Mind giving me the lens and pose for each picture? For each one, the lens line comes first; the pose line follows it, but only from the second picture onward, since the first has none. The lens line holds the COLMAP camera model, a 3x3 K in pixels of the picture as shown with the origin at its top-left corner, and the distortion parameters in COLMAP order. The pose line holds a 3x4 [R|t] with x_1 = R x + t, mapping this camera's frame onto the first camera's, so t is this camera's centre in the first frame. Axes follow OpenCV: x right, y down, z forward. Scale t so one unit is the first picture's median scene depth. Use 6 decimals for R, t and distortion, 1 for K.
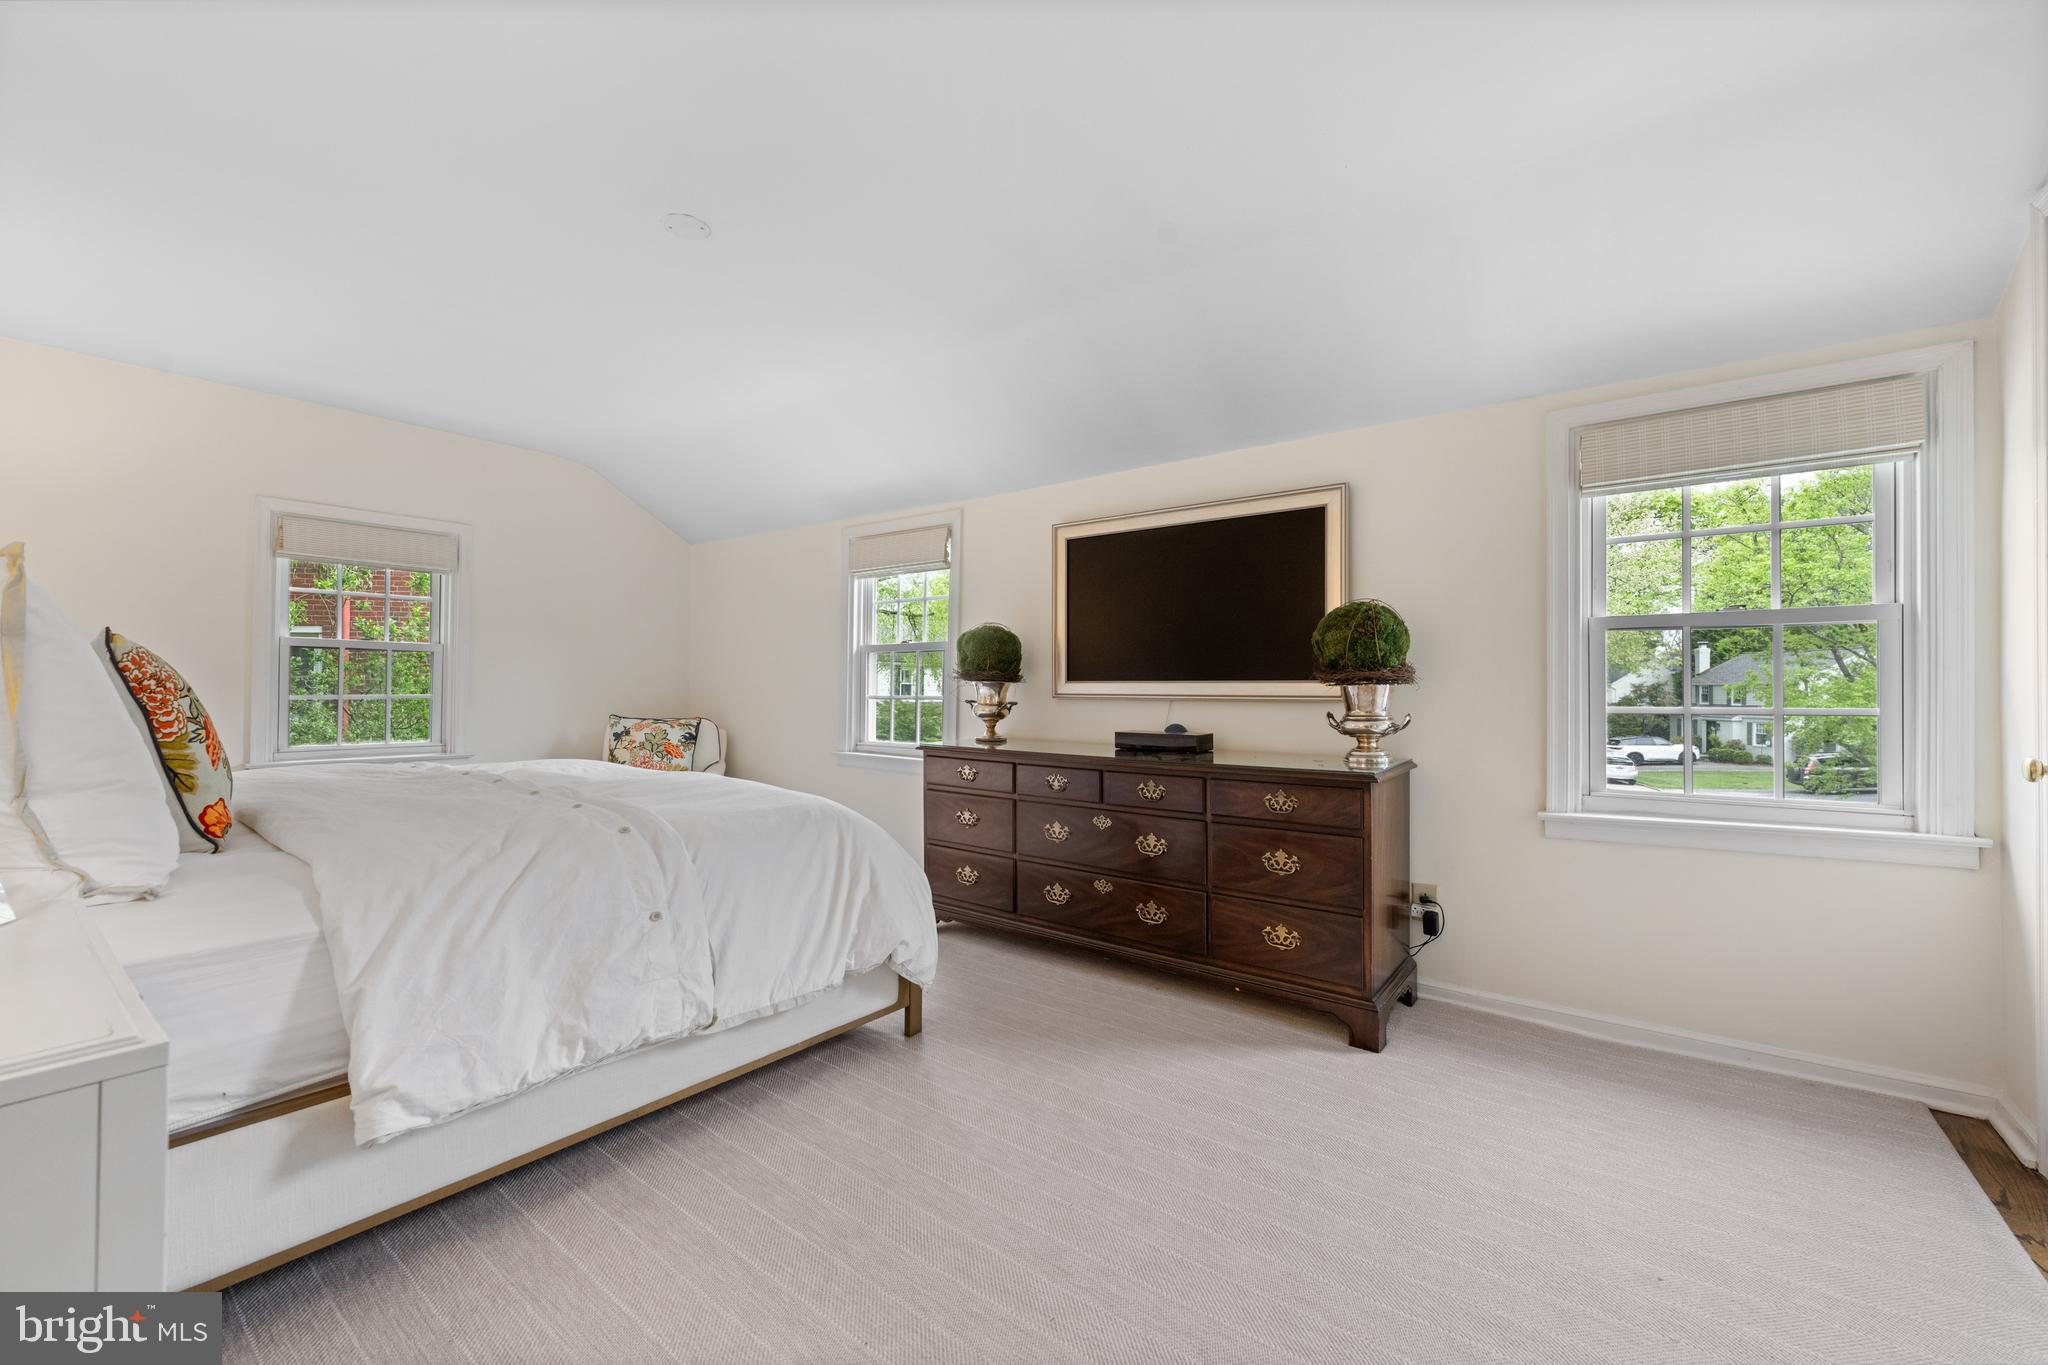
lens RADIAL K [[819.1, 0, 1028.0], [0, 819.1, 684.4], [0, 0, 1]] dist [-0.001068, 0.000434]
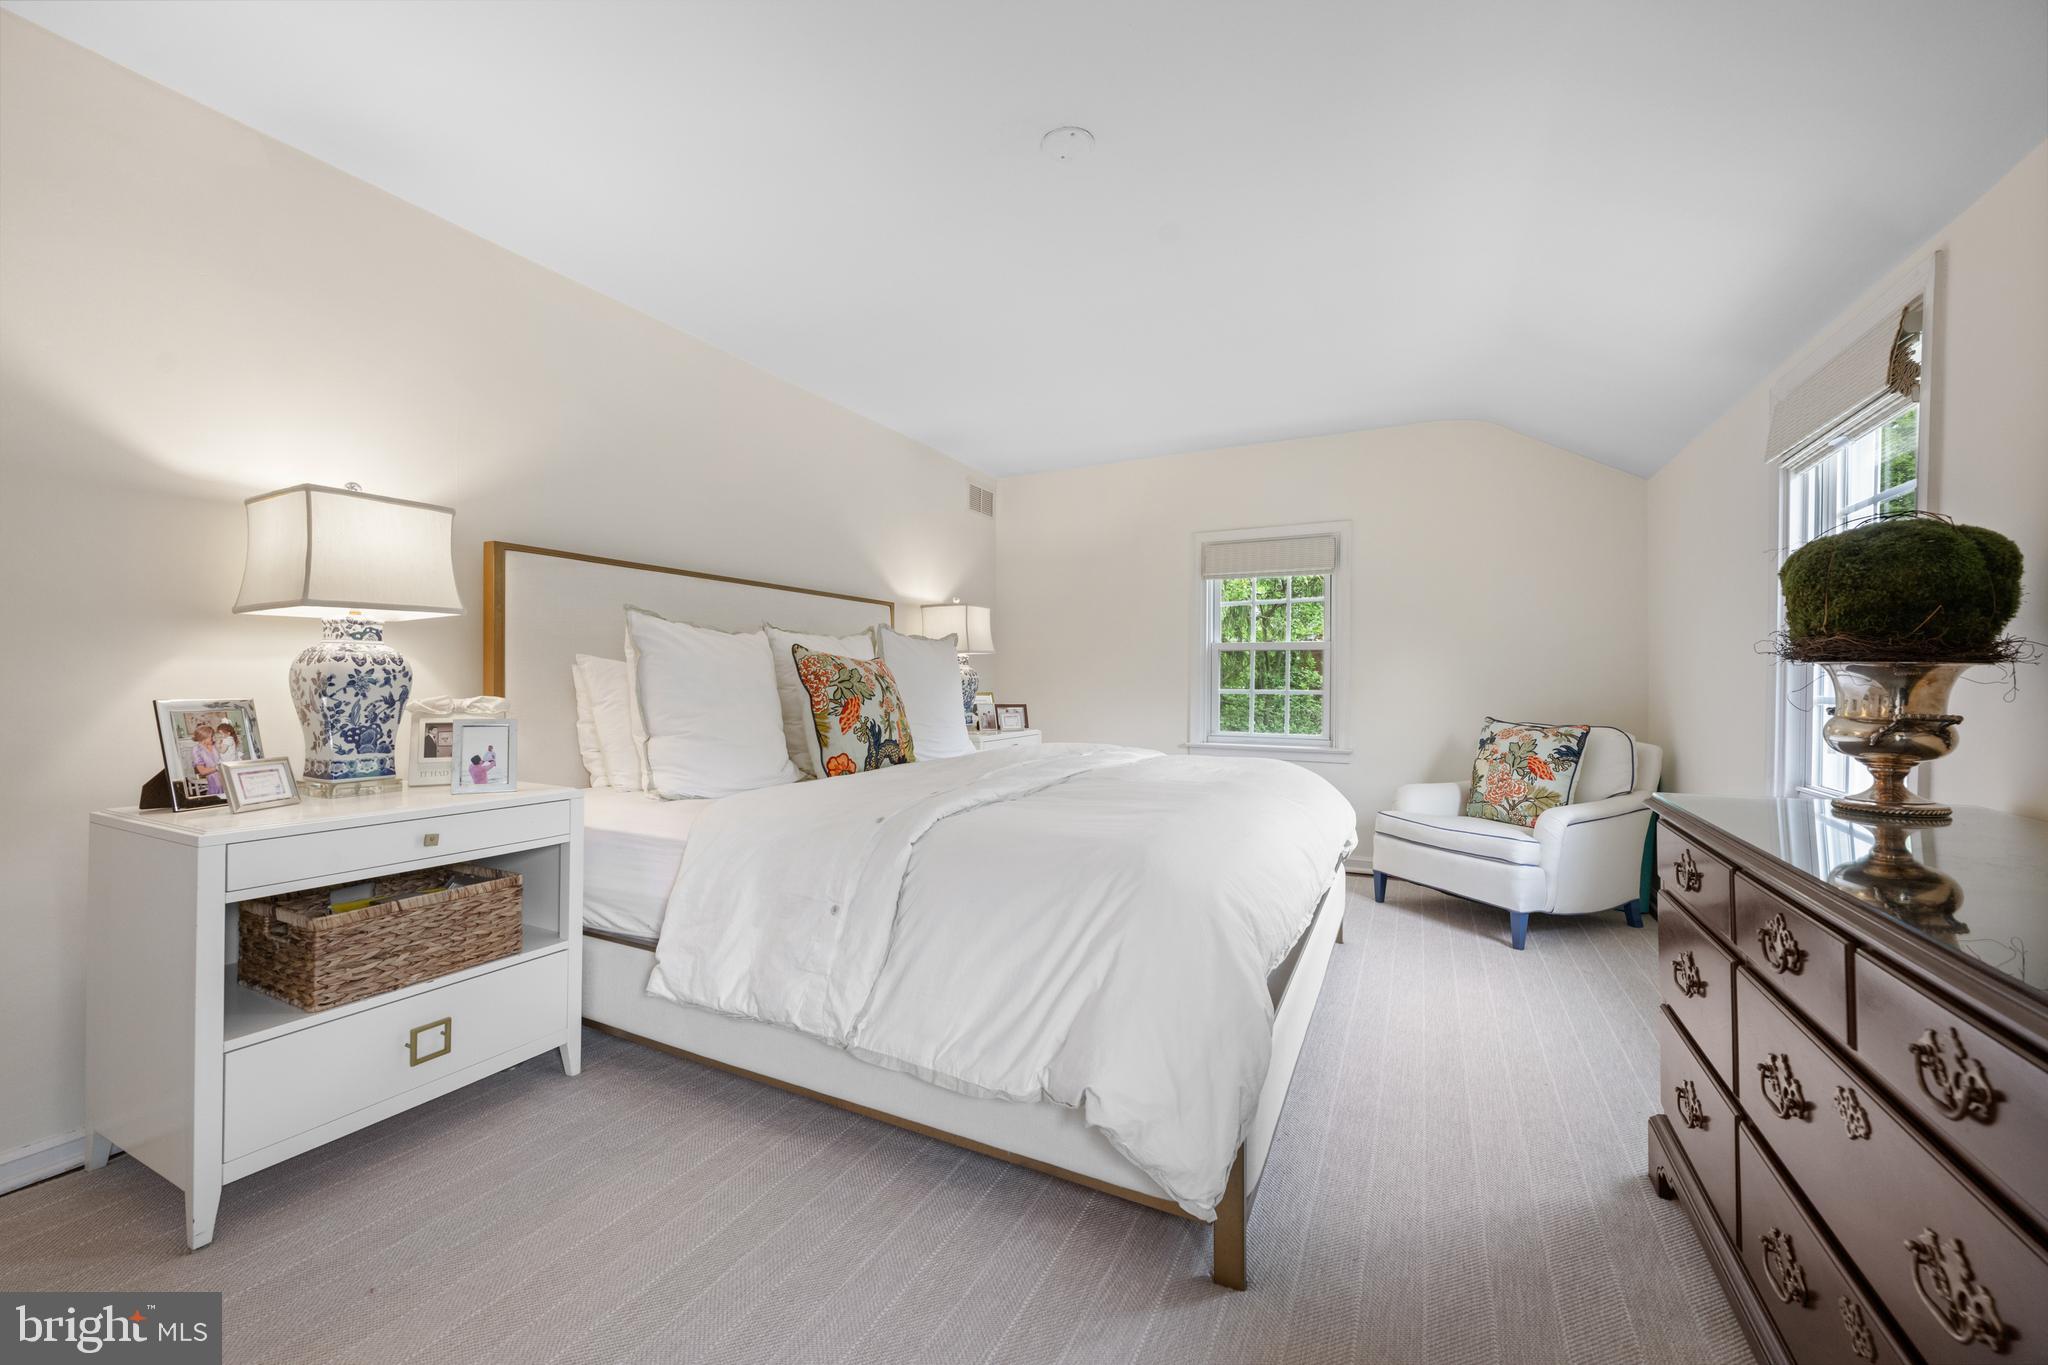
lens RADIAL K [[819.1, 0, 1021.9], [0, 819.1, 677.2], [0, 0, 1]] dist [-0.001068, 0.000434]
pose [[0.173794, -0.011479, -0.984715, 0.265349], [0.000992, 0.999934, -0.011482, 0.007839], [0.984782, 0.001018, 0.173794, 0.500312]]
